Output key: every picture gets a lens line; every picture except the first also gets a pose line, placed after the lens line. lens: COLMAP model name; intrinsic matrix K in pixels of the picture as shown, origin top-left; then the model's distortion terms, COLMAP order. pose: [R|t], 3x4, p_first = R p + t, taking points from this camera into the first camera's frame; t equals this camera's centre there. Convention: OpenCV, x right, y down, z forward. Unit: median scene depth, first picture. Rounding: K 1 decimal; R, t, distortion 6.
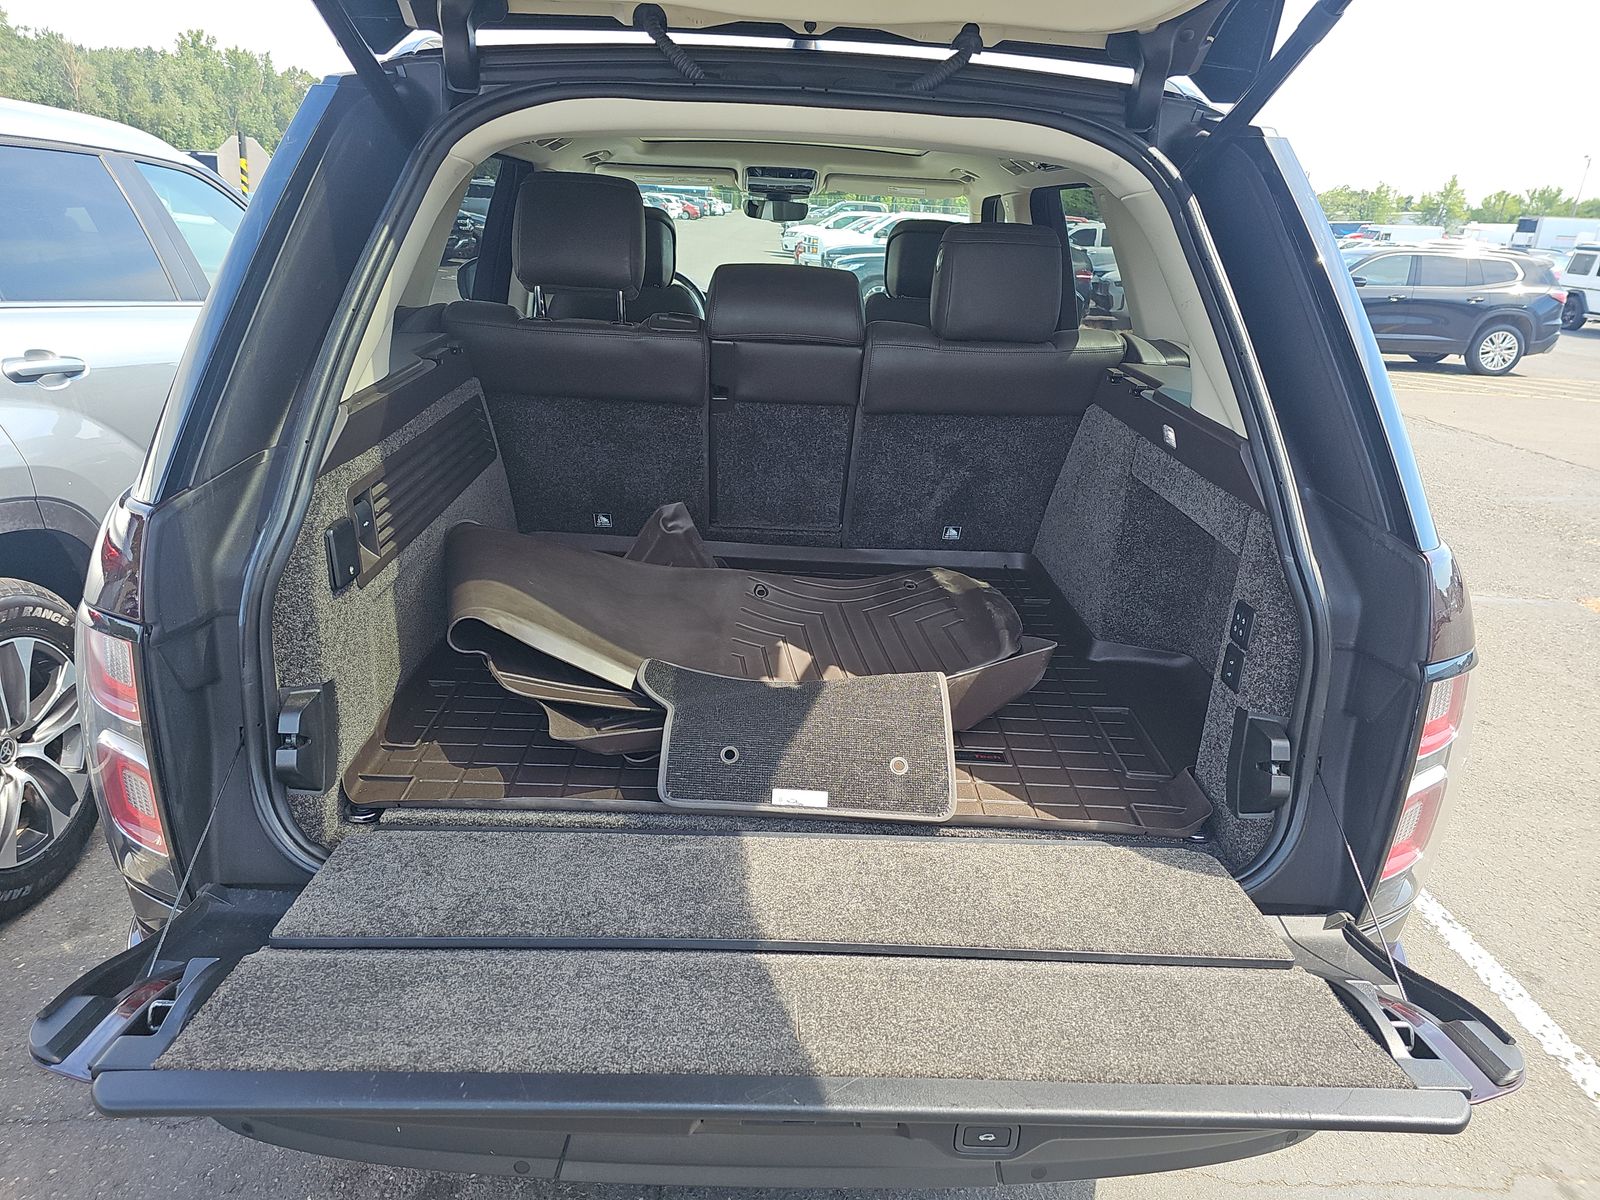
lens RADIAL K [[1054.3, 0, 790.4], [0, 1054.3, 627.1], [0, 0, 1]] dist [0.039346, -0.037217]
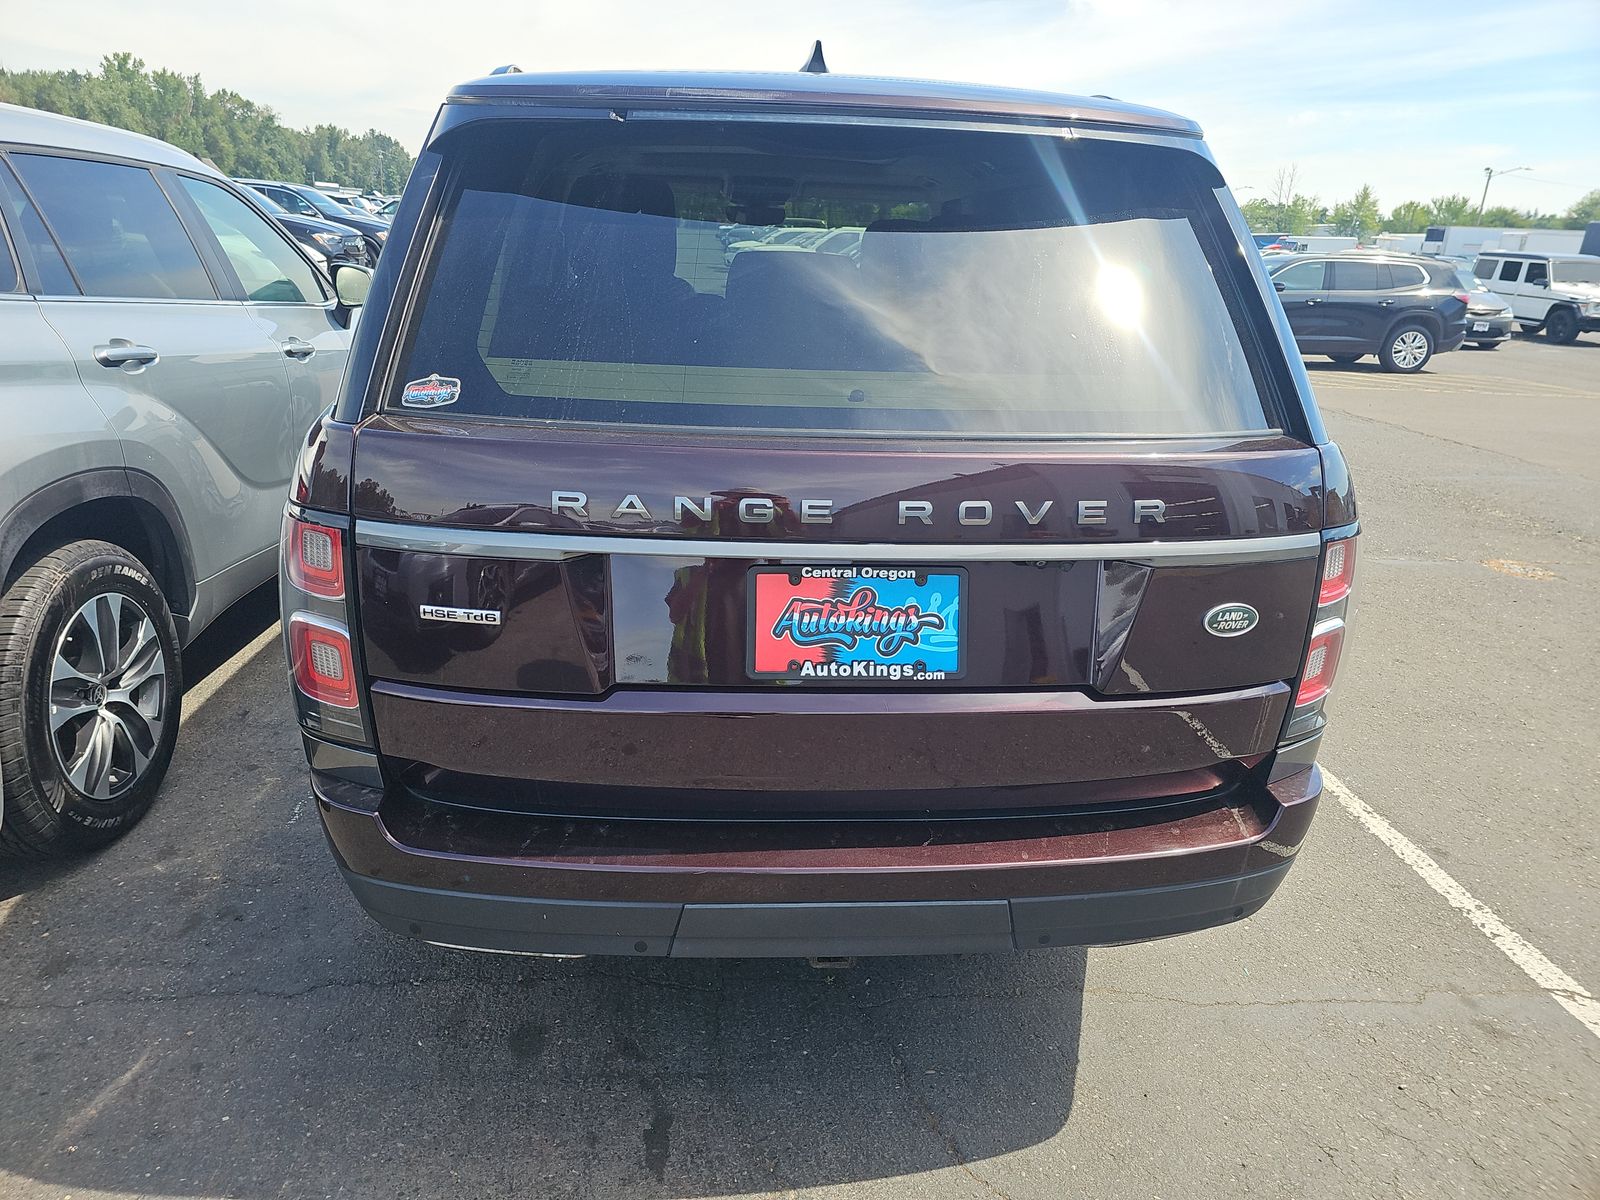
lens RADIAL K [[1054.3, 0, 787.1], [0, 1054.3, 604.5], [0, 0, 1]] dist [0.039346, -0.037217]
pose [[0.998577, -0.026087, 0.046503, -0.061366], [0.027586, 0.999110, -0.031899, 0.070196], [-0.045629, 0.033137, 0.998409, -0.133523]]
